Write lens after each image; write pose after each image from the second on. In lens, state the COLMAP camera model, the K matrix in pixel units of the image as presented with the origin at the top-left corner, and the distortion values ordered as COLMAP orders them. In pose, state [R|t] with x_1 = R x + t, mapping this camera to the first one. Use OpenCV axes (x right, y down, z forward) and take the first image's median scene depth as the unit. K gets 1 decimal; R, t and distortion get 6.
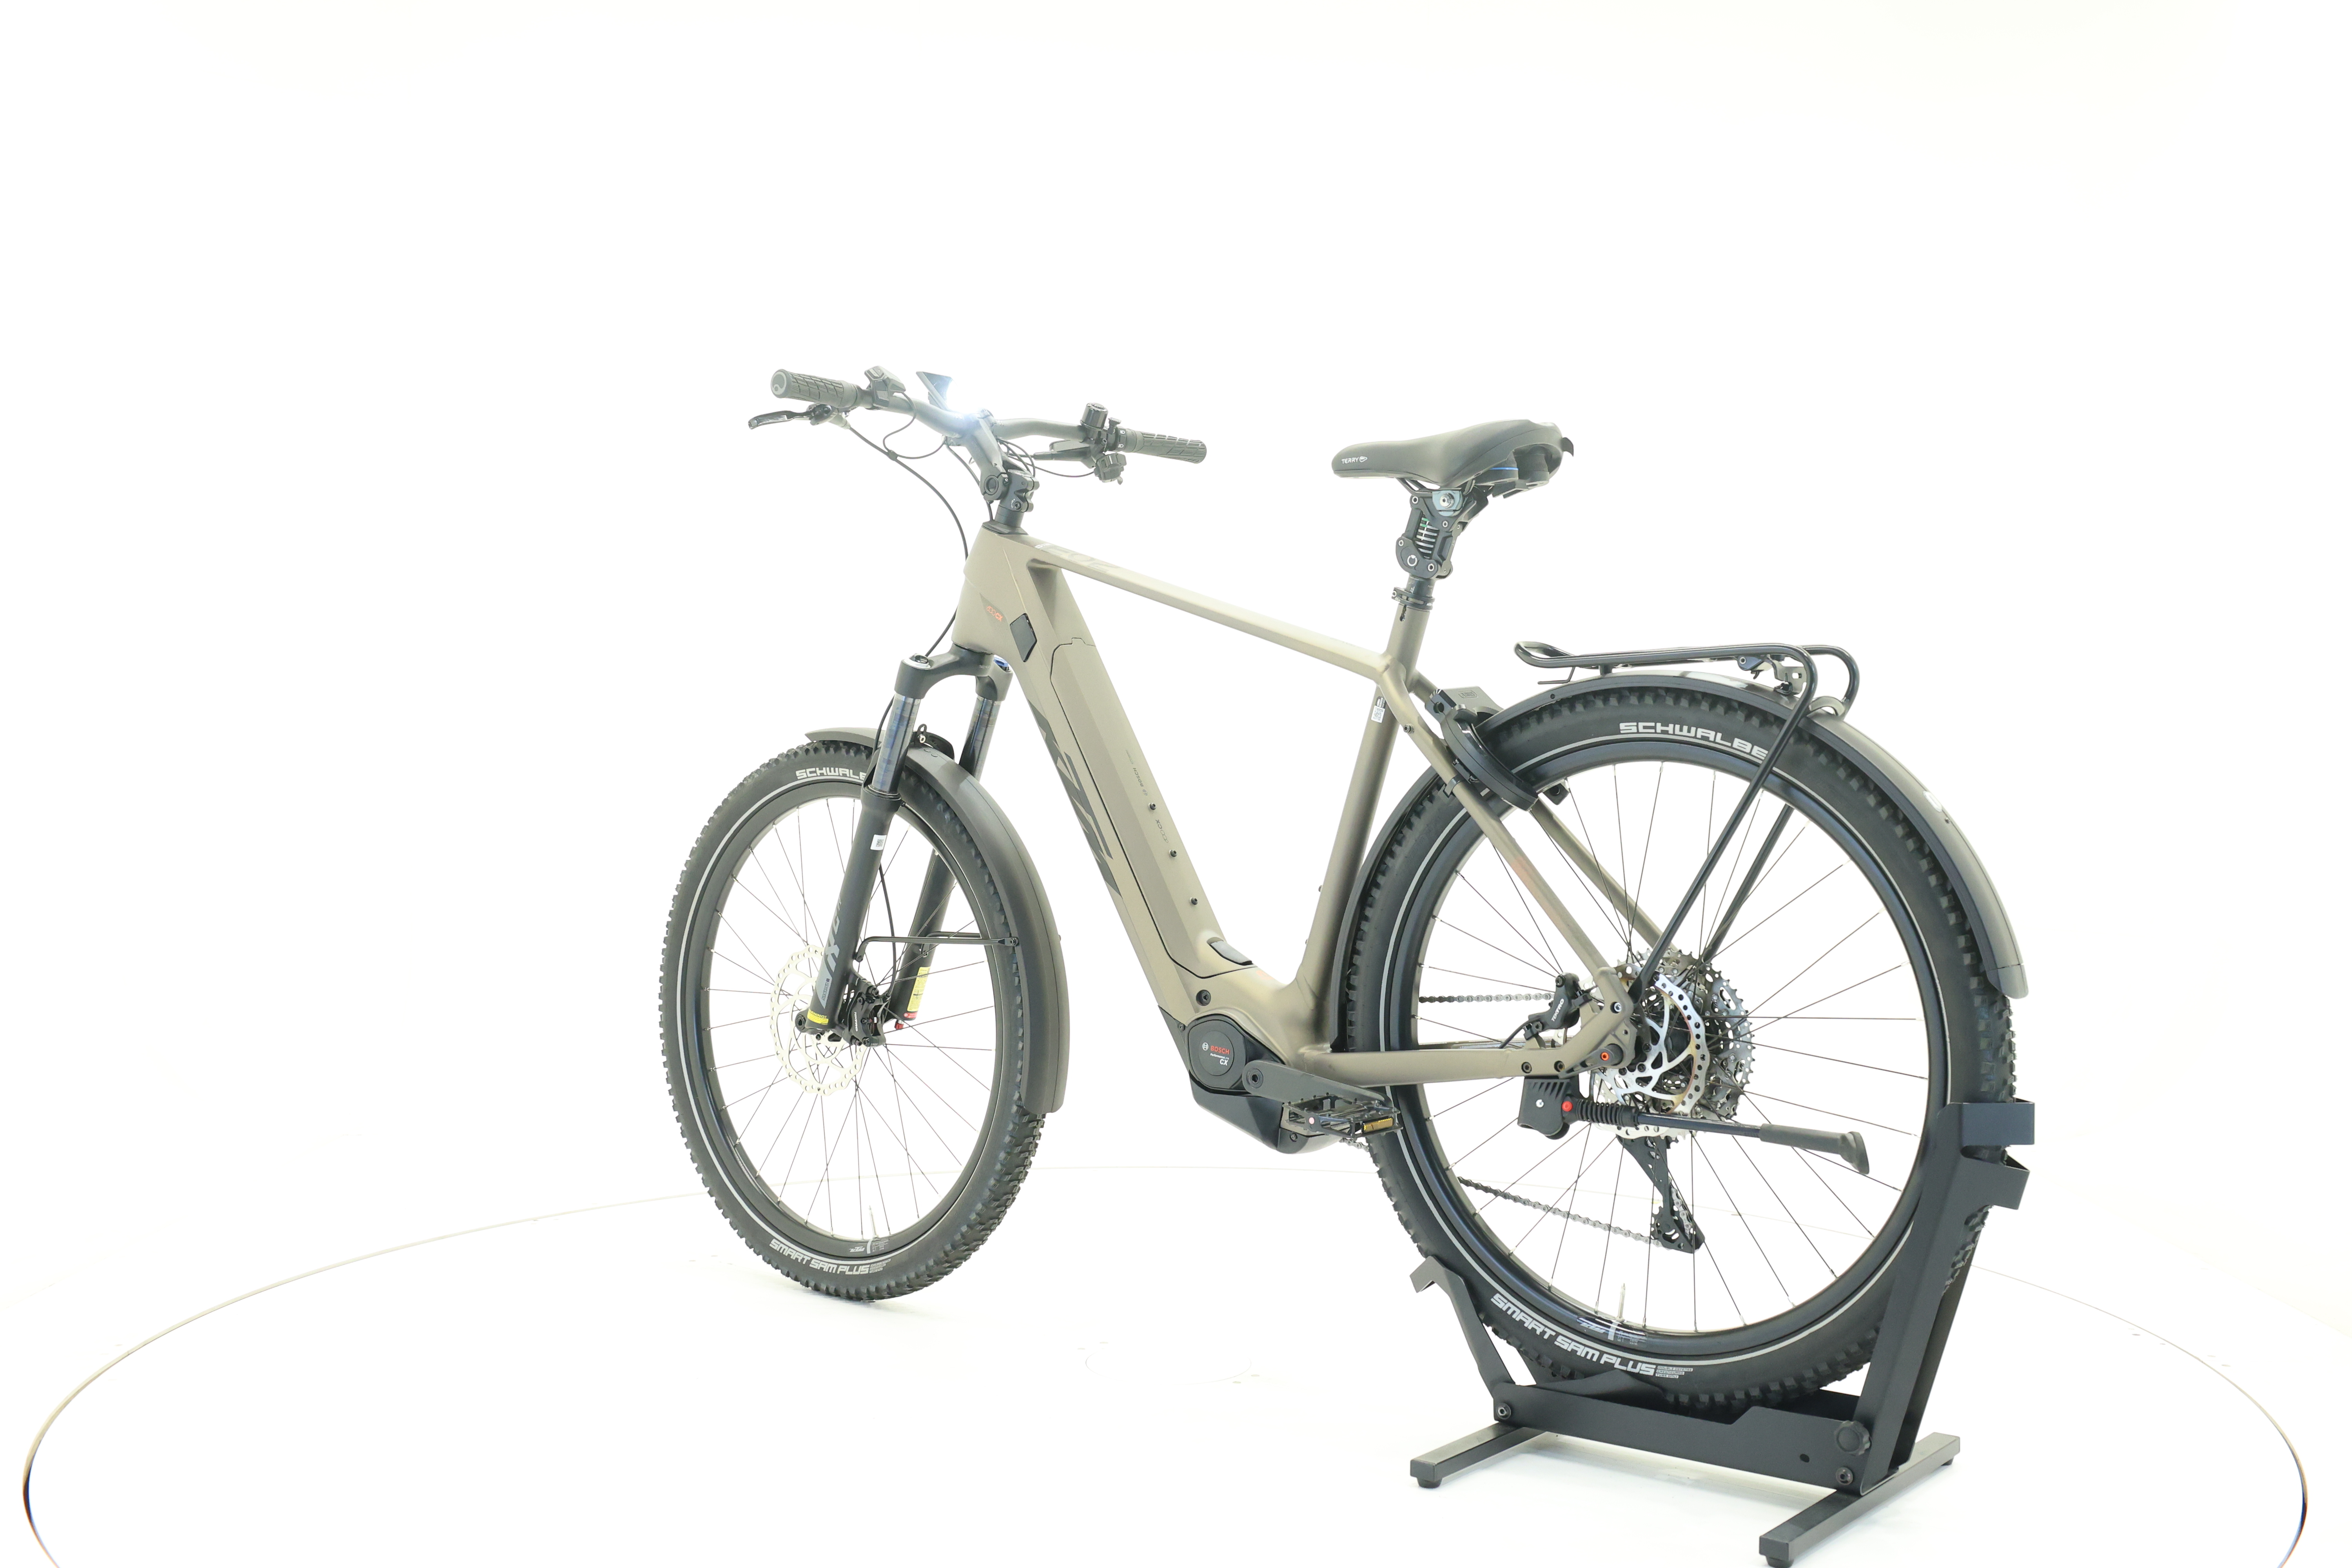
lens RADIAL K [[2501.3, 0, 1176.0], [0, 2501.3, 784.0], [0, 0, 1]] dist [-0.008640, -0.007441]
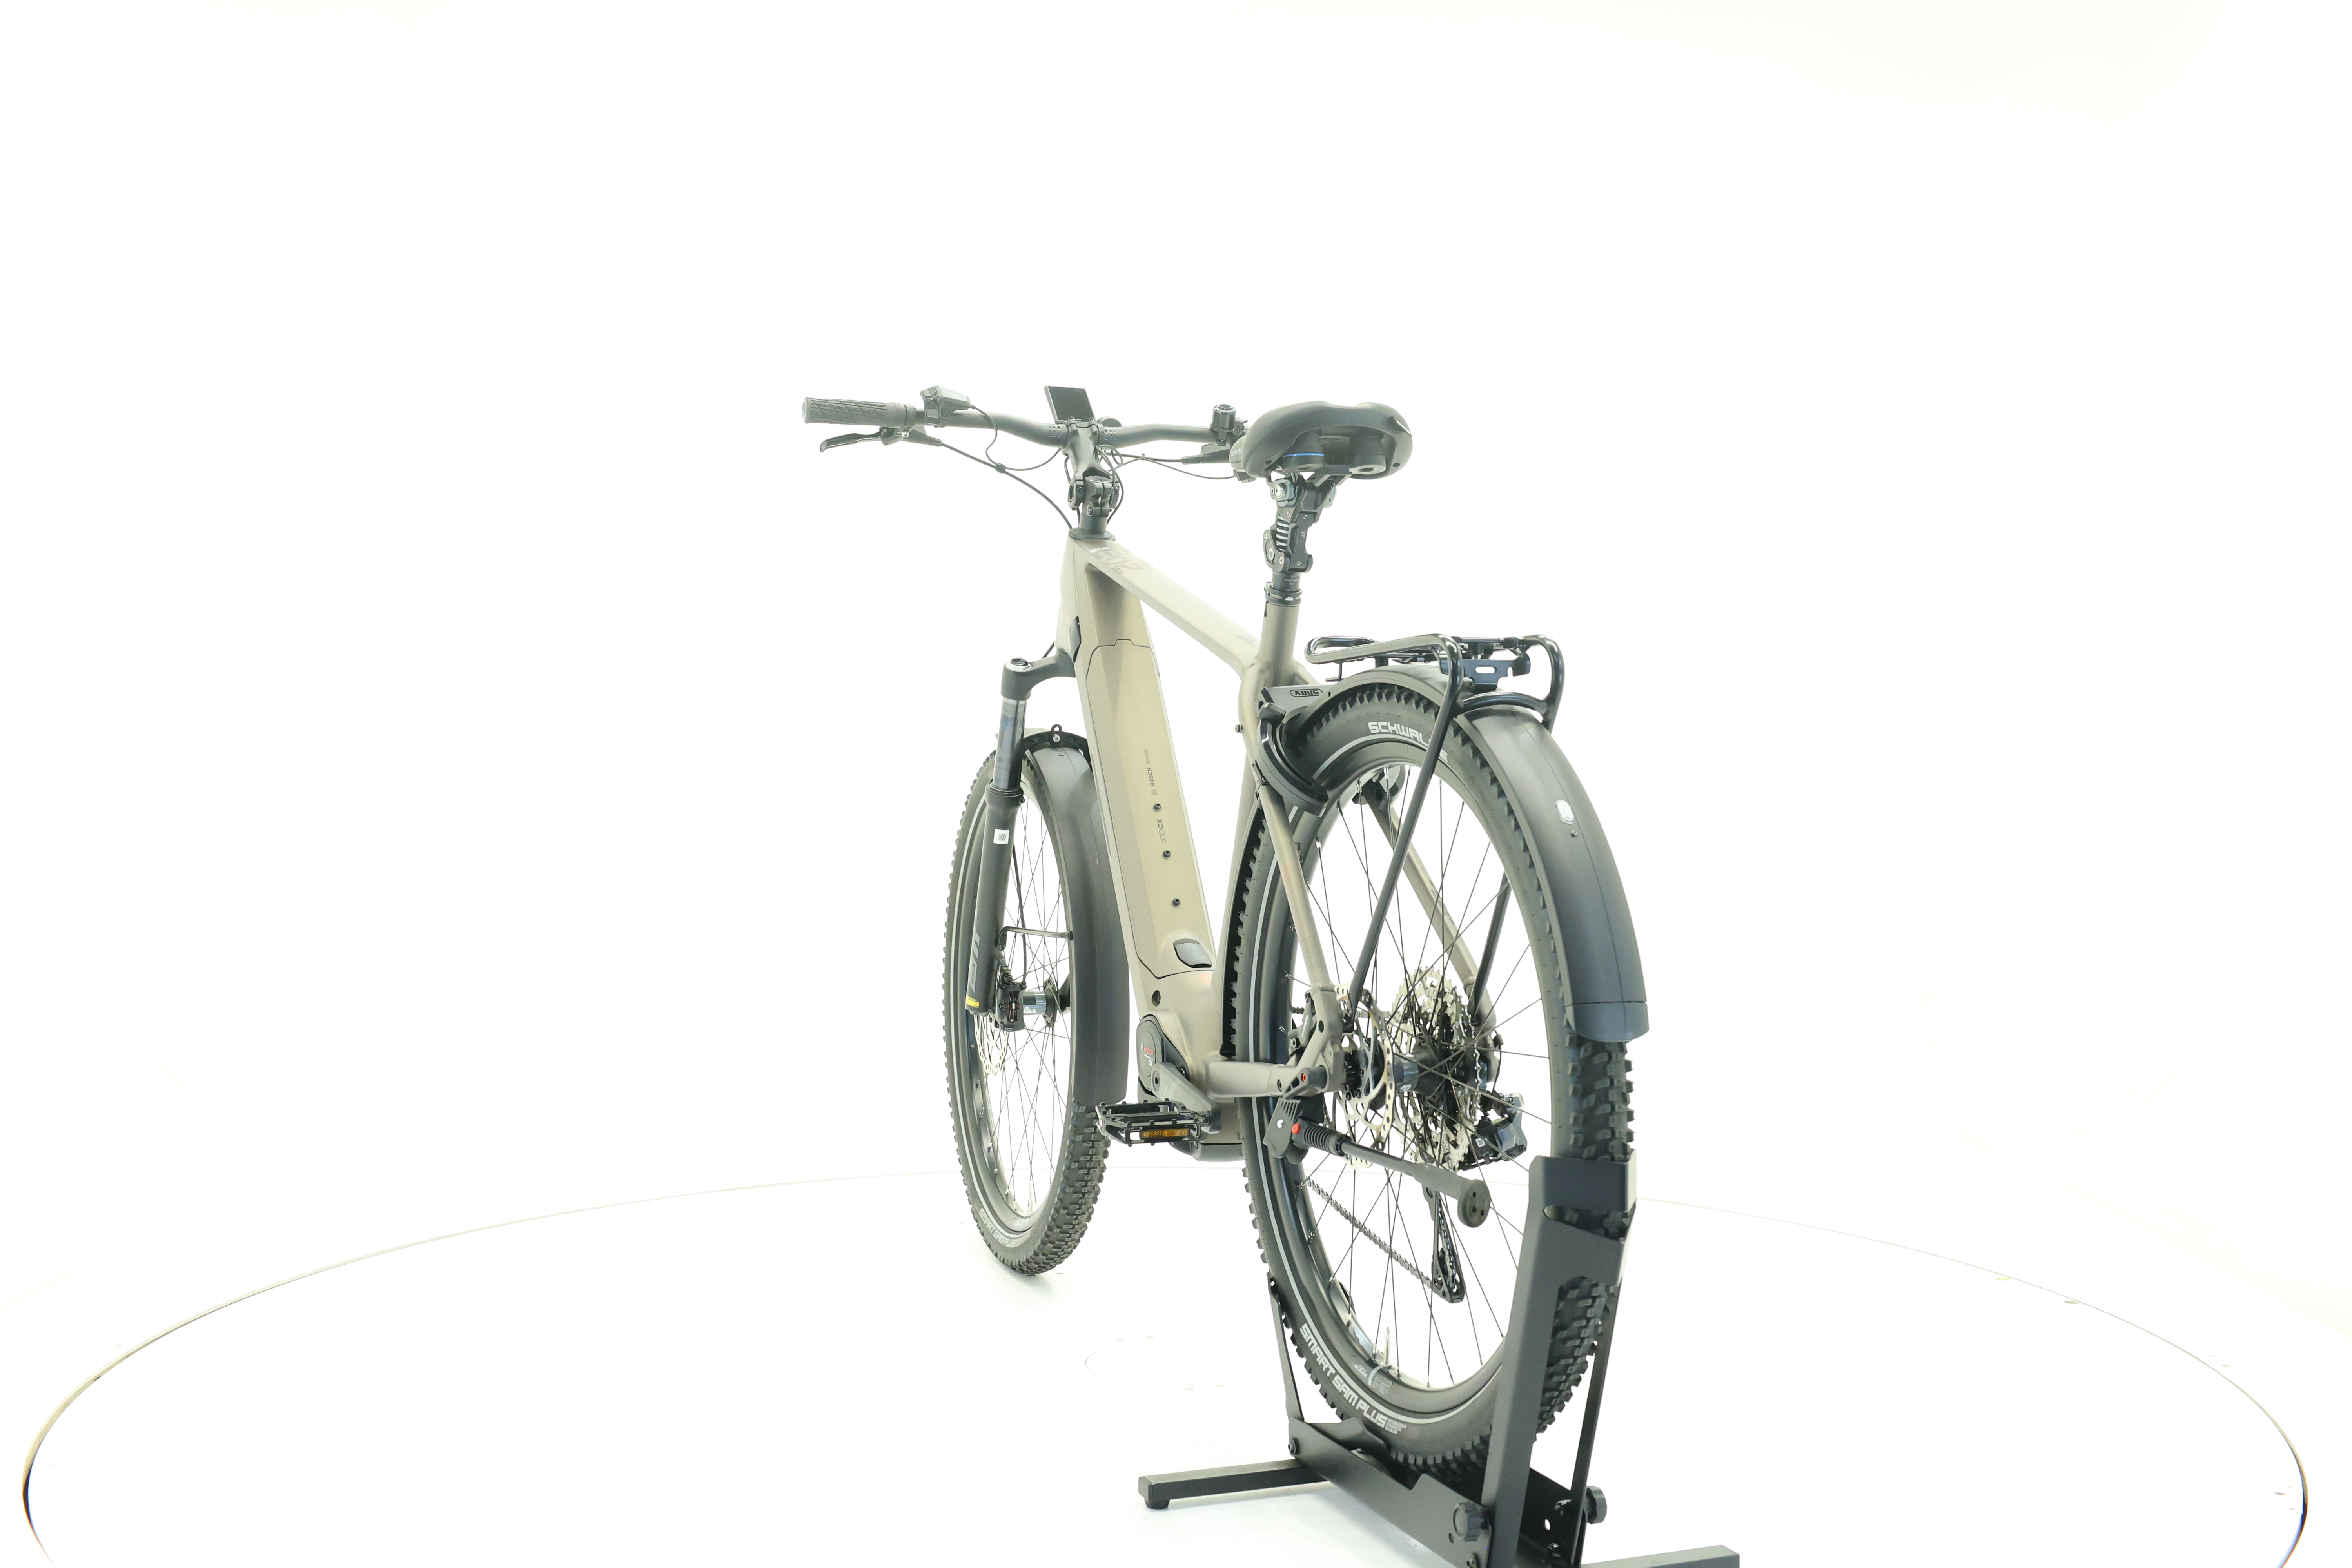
lens RADIAL K [[2501.3, 0, 1176.0], [0, 2501.3, 784.0], [0, 0, 1]] dist [-0.008640, -0.007441]
pose [[0.859867, 0.011371, -0.510392, 0.574914], [-0.012086, 0.999925, 0.001915, -0.002242], [0.510376, 0.004522, 0.859940, 0.159121]]
